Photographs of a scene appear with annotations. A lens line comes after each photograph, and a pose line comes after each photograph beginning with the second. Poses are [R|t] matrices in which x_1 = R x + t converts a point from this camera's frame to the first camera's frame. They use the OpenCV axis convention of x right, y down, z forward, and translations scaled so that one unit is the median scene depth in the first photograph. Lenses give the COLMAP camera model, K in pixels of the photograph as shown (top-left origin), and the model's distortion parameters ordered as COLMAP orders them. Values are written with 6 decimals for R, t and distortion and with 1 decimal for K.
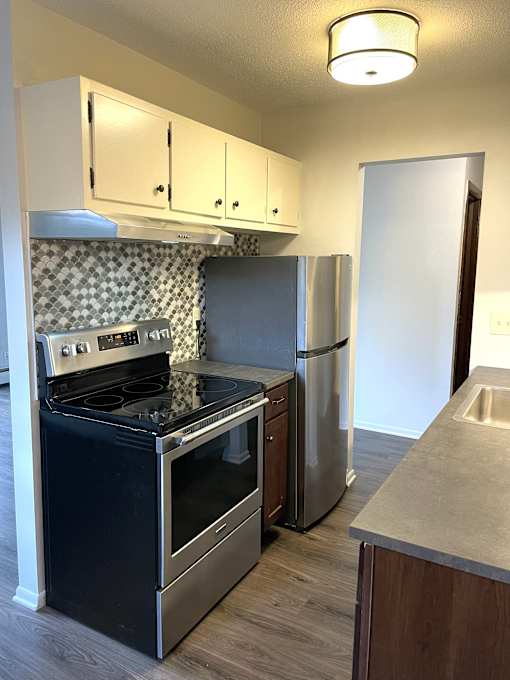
lens RADIAL K [[519.4, 0, 255.0], [0, 519.4, 340.0], [0, 0, 1]] dist [0.104131, -0.166765]
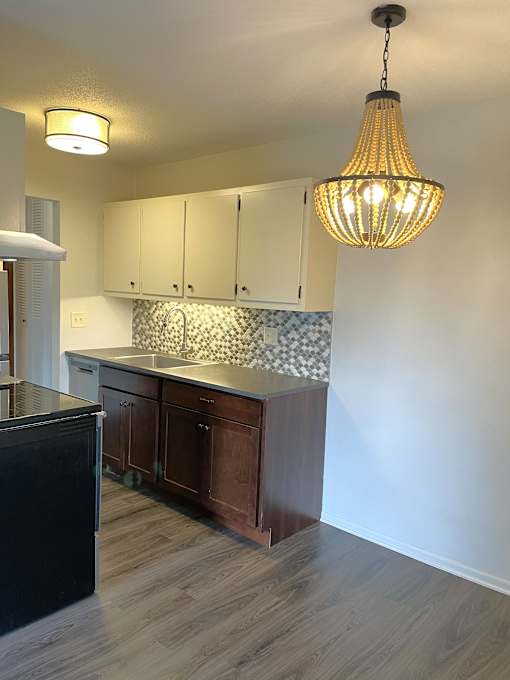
lens RADIAL K [[519.4, 0, 255.0], [0, 519.4, 340.0], [0, 0, 1]] dist [0.104131, -0.166765]
pose [[-0.216485, 0.013771, -0.976189, 1.236847], [-0.243299, 0.967592, 0.067605, -0.228425], [0.945484, 0.252141, -0.206119, 1.352327]]
